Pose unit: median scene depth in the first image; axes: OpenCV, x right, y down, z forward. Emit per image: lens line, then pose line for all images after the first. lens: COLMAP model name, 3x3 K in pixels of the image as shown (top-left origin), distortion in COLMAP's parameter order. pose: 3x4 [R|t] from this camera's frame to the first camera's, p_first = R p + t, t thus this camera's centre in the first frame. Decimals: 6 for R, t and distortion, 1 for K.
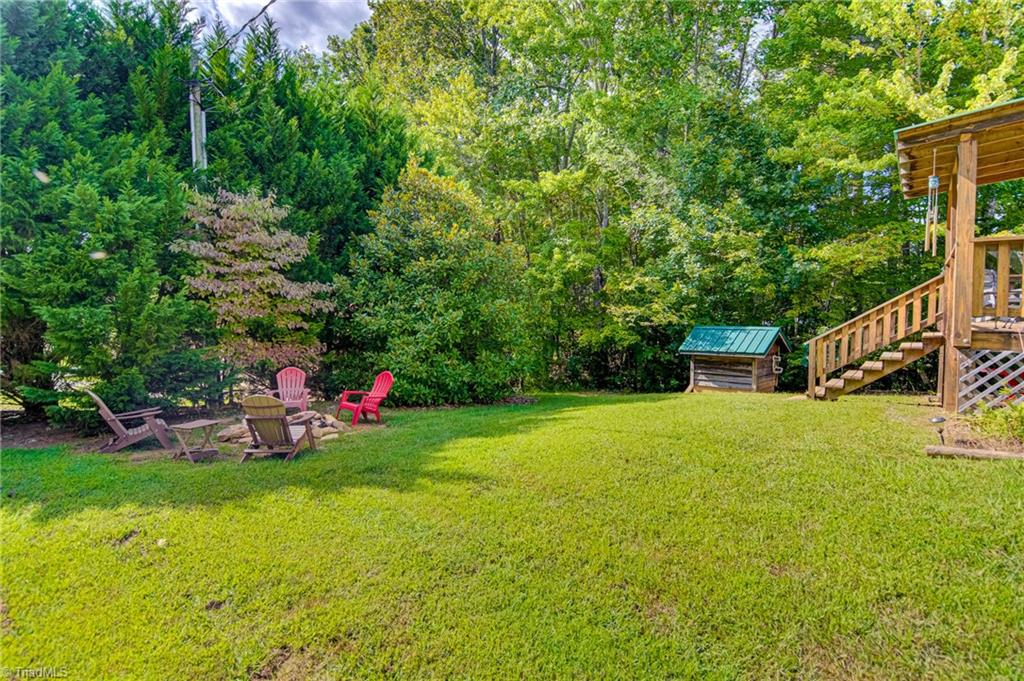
lens RADIAL K [[534.2, 0, 512.4], [0, 534.2, 337.6], [0, 0, 1]] dist [0.036971, -0.027399]
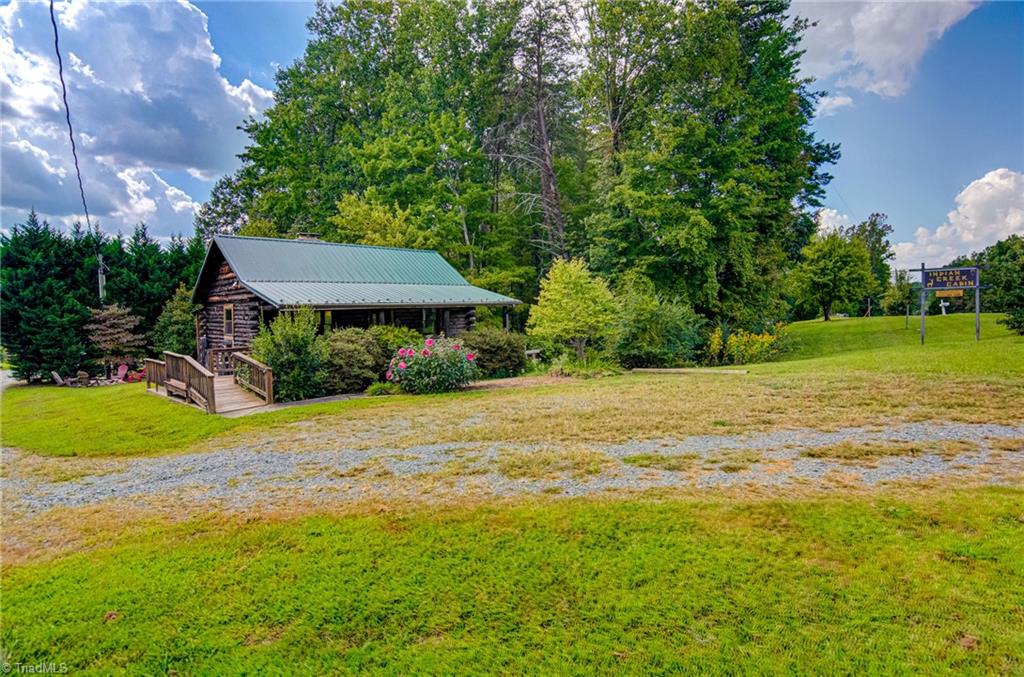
lens RADIAL K [[541.0, 0, 515.5], [0, 541.0, 335.5], [0, 0, 1]] dist [0.003175, -0.018218]
pose [[0.990676, -0.009939, -0.135878, 1.979698], [0.010490, 0.999939, 0.003336, -0.089029], [0.135836, -0.004730, 0.990720, -1.533565]]
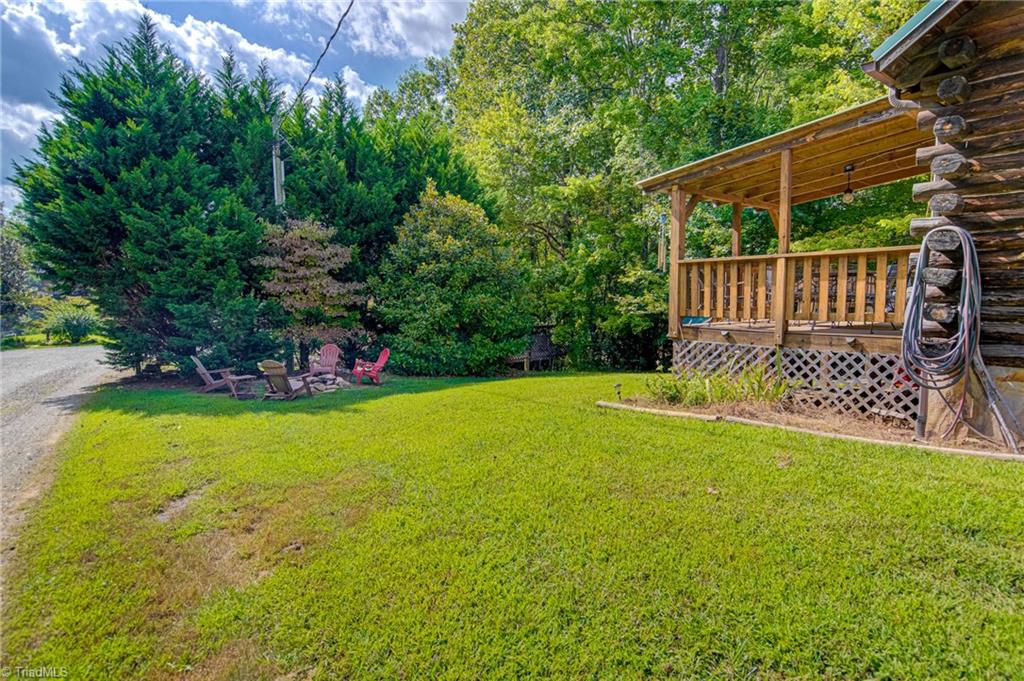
lens RADIAL K [[534.2, 0, 512.4], [0, 534.2, 337.6], [0, 0, 1]] dist [0.036971, -0.027399]
pose [[0.967286, 0.015586, -0.253209, 0.375432], [-0.007014, 0.999373, 0.034719, -0.013322], [0.253591, -0.031807, 0.966788, -0.221580]]
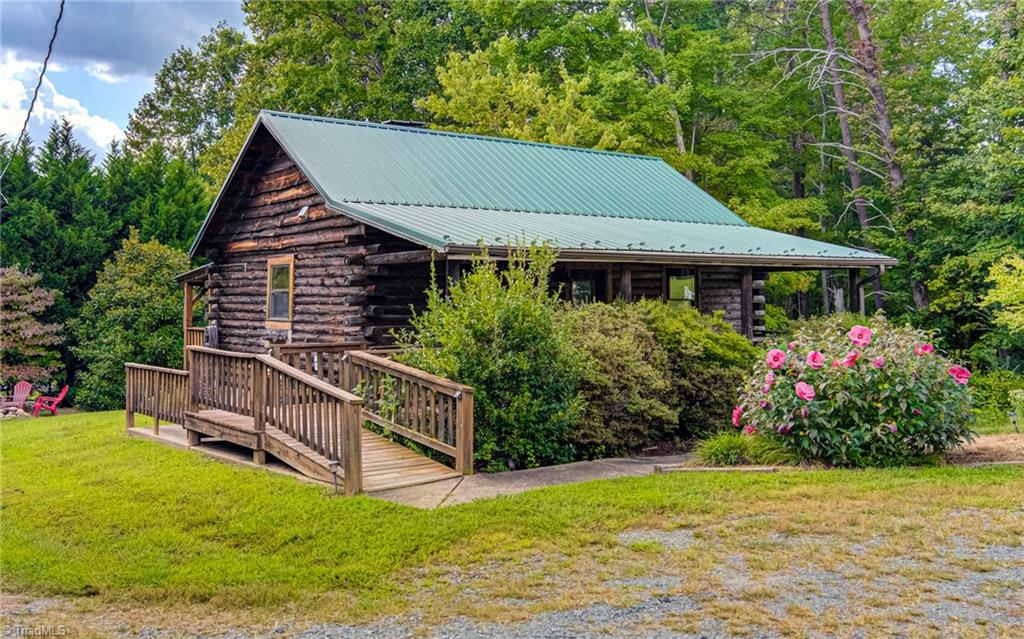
lens RADIAL K [[1002.0, 0, 480.4], [0, 1002.0, 276.3], [0, 0, 1]] dist [0.013869, 0.013727]
pose [[0.956848, -0.006804, -0.290509, 1.579784], [-0.014264, 0.997421, -0.070343, -0.057805], [0.290238, 0.071451, 0.954283, -1.320763]]
